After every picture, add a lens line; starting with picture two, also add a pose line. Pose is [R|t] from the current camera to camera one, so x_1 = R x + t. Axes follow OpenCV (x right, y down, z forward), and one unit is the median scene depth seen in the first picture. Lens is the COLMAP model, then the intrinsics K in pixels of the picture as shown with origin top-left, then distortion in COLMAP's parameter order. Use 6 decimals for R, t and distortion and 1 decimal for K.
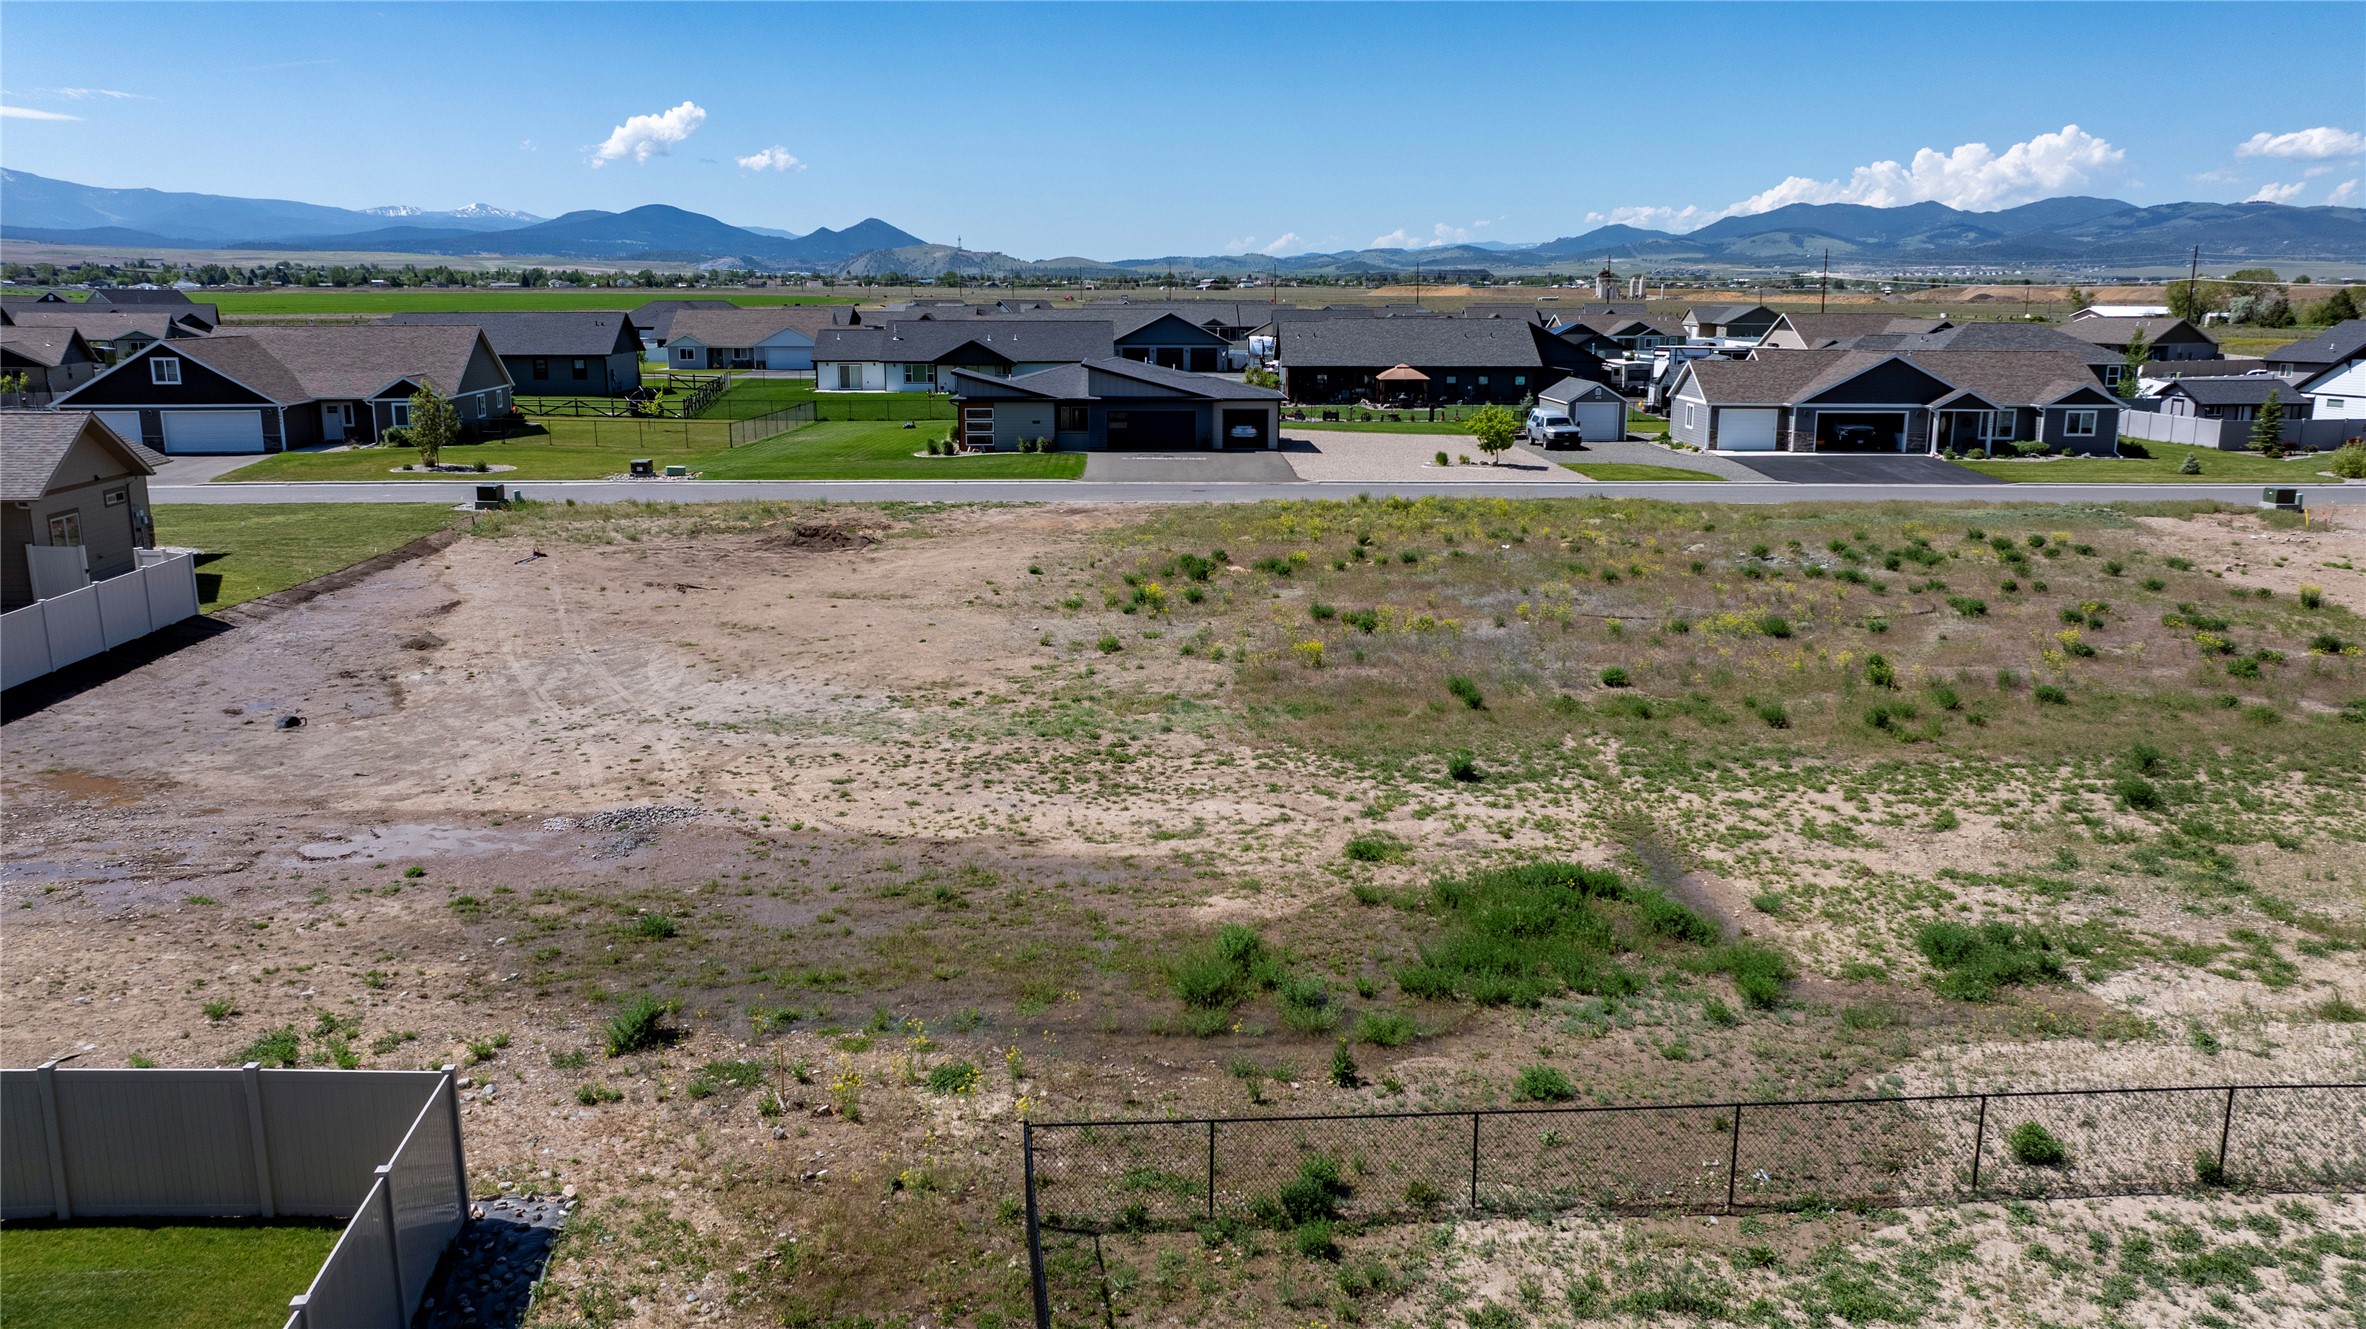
lens RADIAL K [[1669.1, 0, 1195.1], [0, 1669.1, 663.2], [0, 0, 1]] dist [-0.021466, 0.013556]
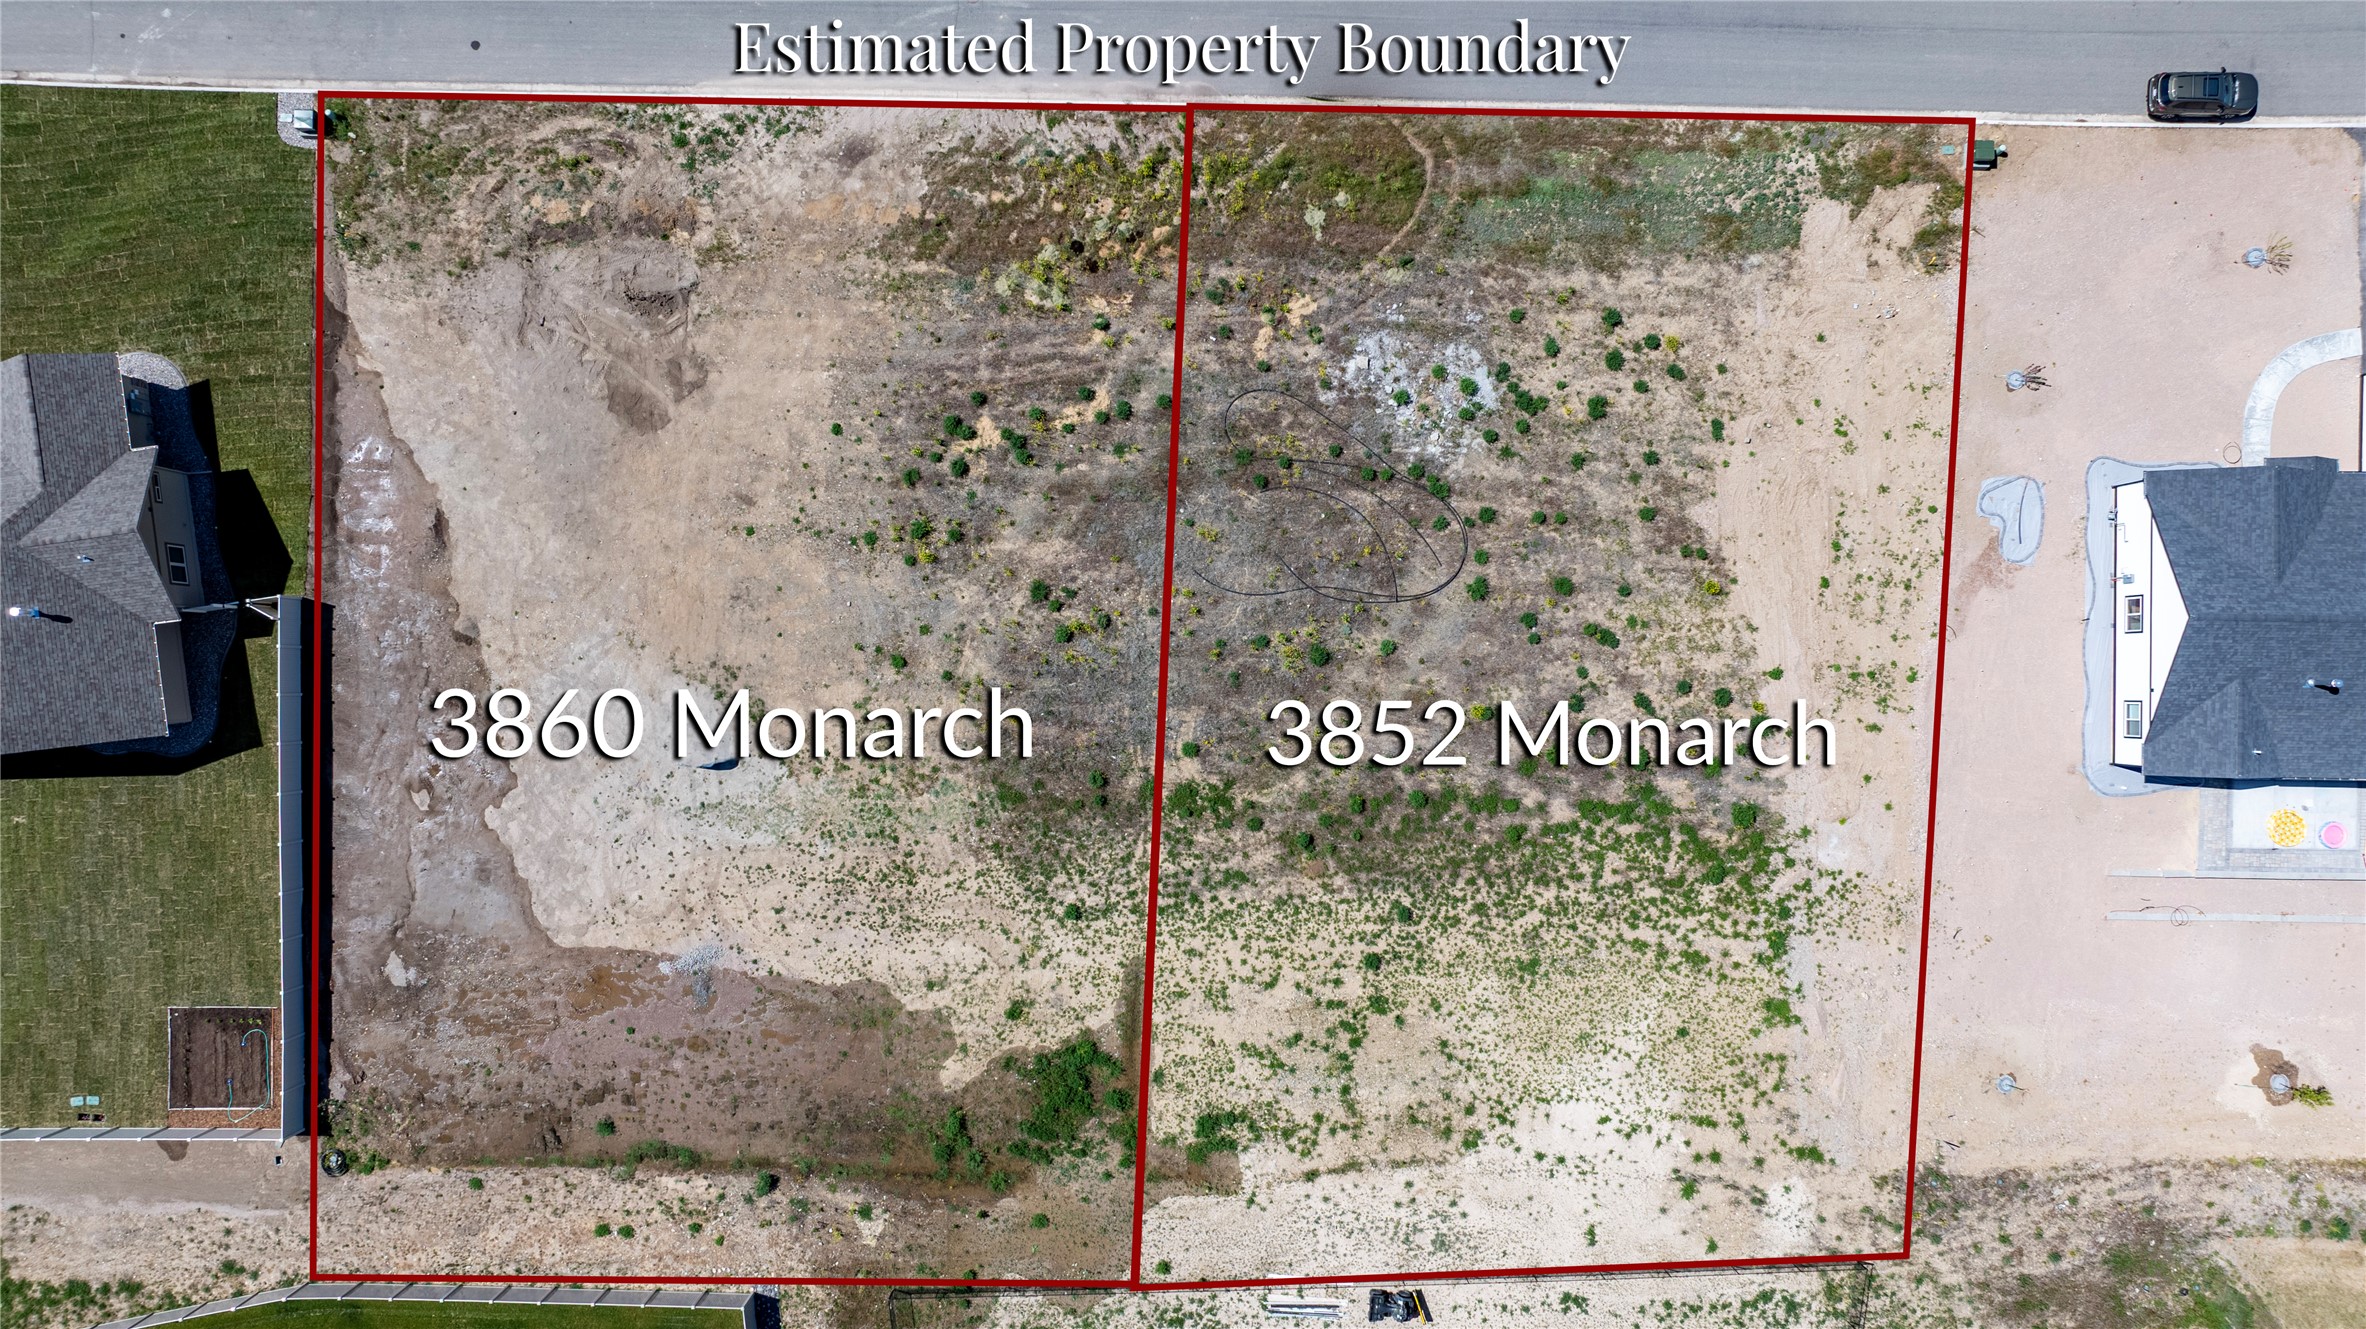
lens RADIAL K [[1669.1, 0, 1178.9], [0, 1669.1, 657.4], [0, 0, 1]] dist [-0.021466, 0.013556]
pose [[0.999625, 0.027059, 0.004311, 0.278140], [-0.010458, 0.231352, 0.972814, -2.065723], [0.025326, -0.972494, 0.231548, 0.830923]]
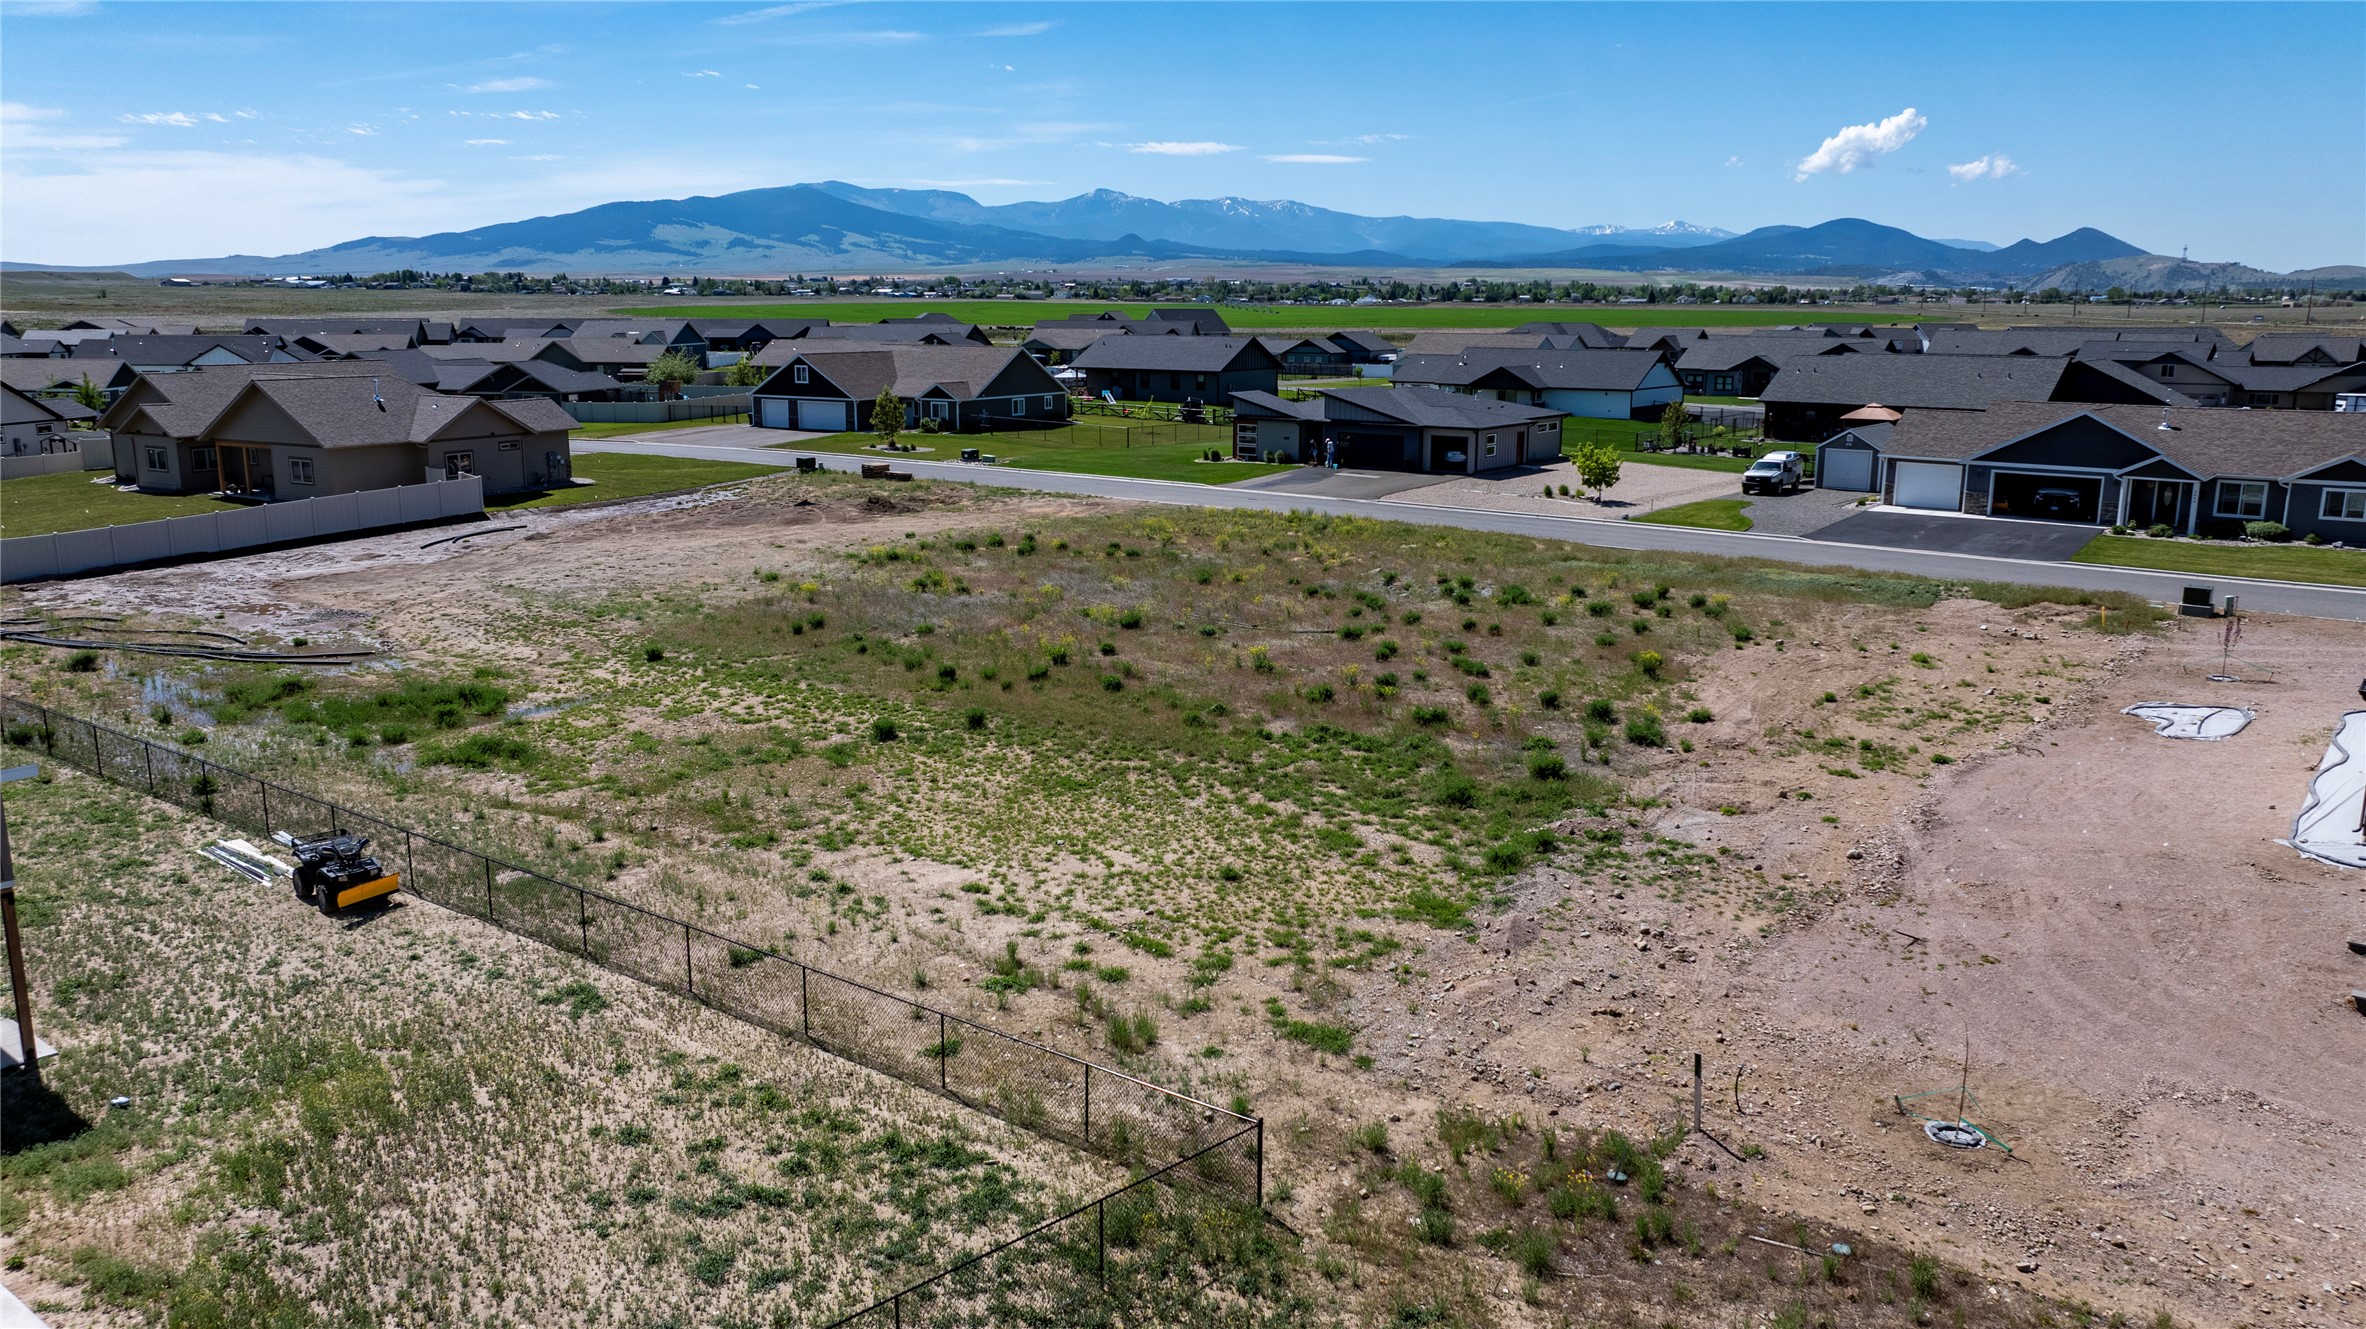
lens RADIAL K [[1669.1, 0, 1185.8], [0, 1669.1, 654.8], [0, 0, 1]] dist [-0.021466, 0.013556]
pose [[0.779617, 0.130140, -0.612585, 1.507336], [-0.138091, 0.989817, 0.034537, -0.058777], [0.610842, 0.057667, 0.789650, 0.071841]]
